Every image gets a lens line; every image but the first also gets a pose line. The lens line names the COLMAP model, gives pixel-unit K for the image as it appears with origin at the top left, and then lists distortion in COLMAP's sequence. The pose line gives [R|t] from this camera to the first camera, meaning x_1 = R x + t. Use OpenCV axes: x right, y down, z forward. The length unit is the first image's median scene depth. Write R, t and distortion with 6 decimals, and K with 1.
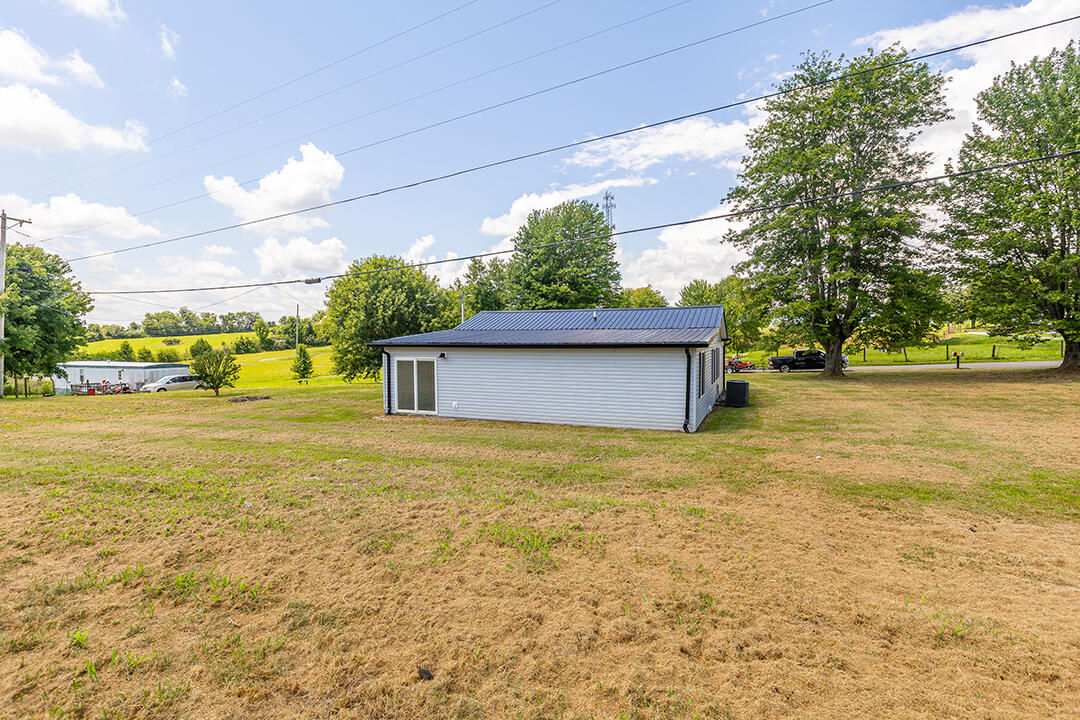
lens RADIAL K [[523.8, 0, 540.0], [0, 523.8, 360.0], [0, 0, 1]] dist [0.003011, 0.000410]
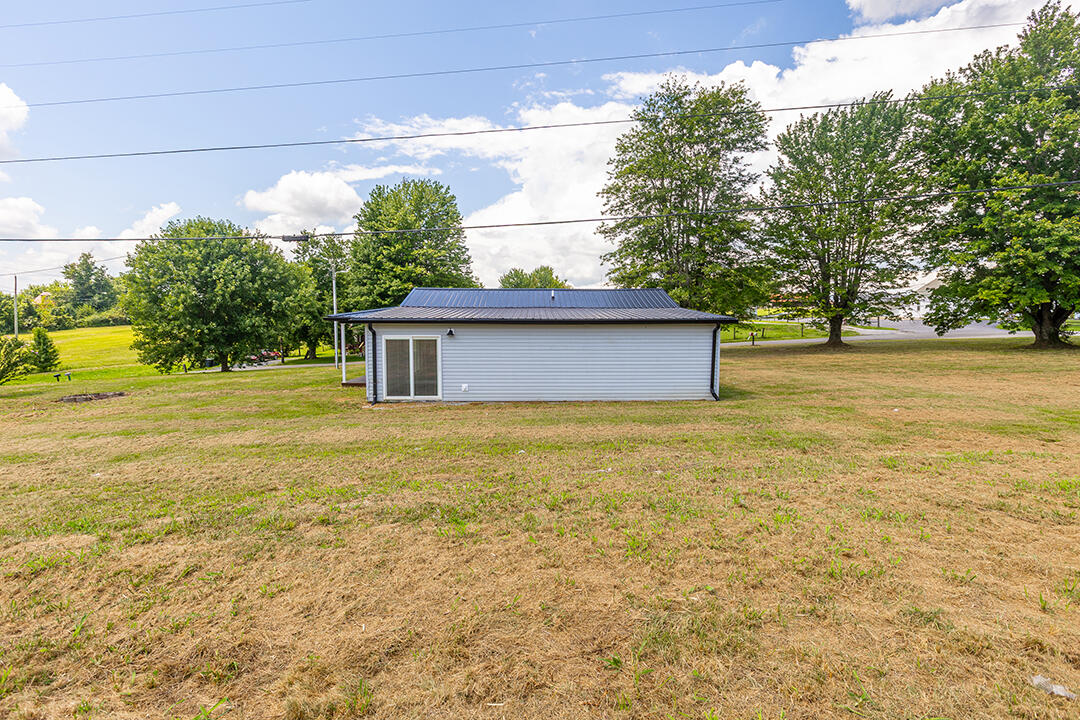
lens RADIAL K [[504.8, 0, 541.9], [0, 504.8, 353.5], [0, 0, 1]] dist [-0.004366, -0.001213]
pose [[0.913852, -0.019318, 0.405588, -0.158414], [0.012463, 0.999731, 0.019536, 0.004566], [-0.405857, -0.012798, 0.913847, 0.059107]]
